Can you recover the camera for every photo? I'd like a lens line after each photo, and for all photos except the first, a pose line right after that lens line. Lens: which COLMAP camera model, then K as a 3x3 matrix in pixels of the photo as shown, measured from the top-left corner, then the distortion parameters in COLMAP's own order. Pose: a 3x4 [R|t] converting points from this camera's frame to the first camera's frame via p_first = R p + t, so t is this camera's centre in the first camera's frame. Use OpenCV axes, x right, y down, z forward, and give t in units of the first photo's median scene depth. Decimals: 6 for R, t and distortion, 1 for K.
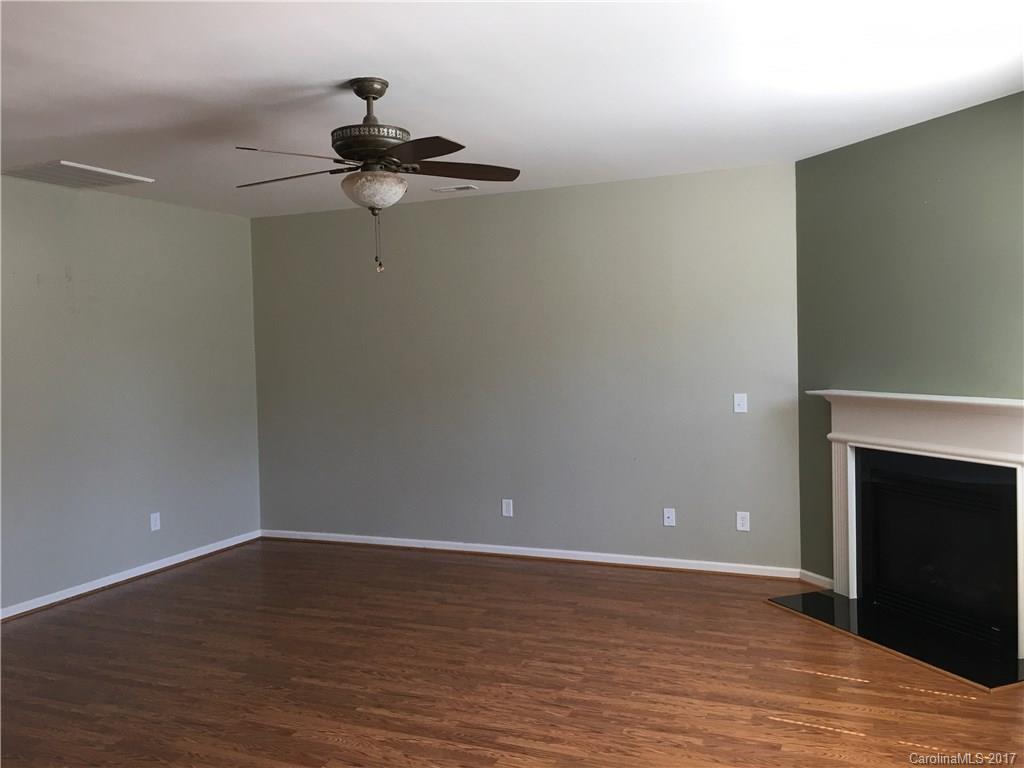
lens RADIAL K [[867.8, 0, 512.0], [0, 867.8, 384.0], [0, 0, 1]] dist [0.047634, -0.003208]
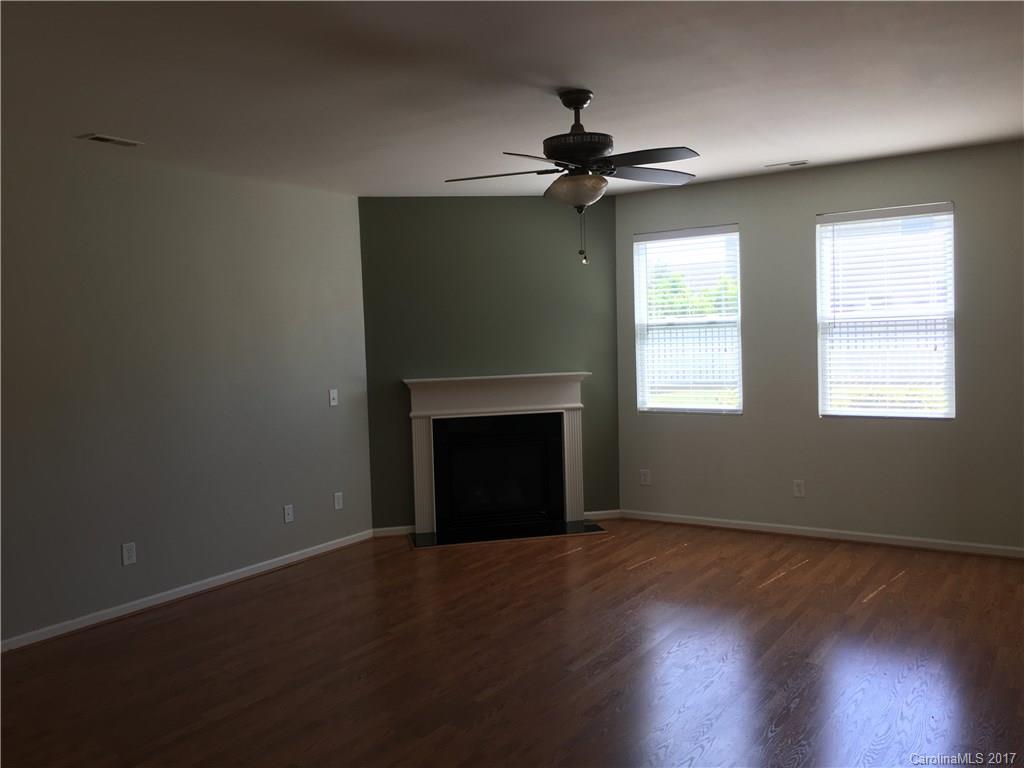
lens RADIAL K [[867.8, 0, 512.0], [0, 867.8, 384.0], [0, 0, 1]] dist [0.047634, -0.003208]
pose [[0.171456, -0.033917, 0.984608, -0.937218], [0.072669, 0.997120, 0.021694, -0.003424], [-0.982508, 0.067831, 0.173427, 0.660688]]
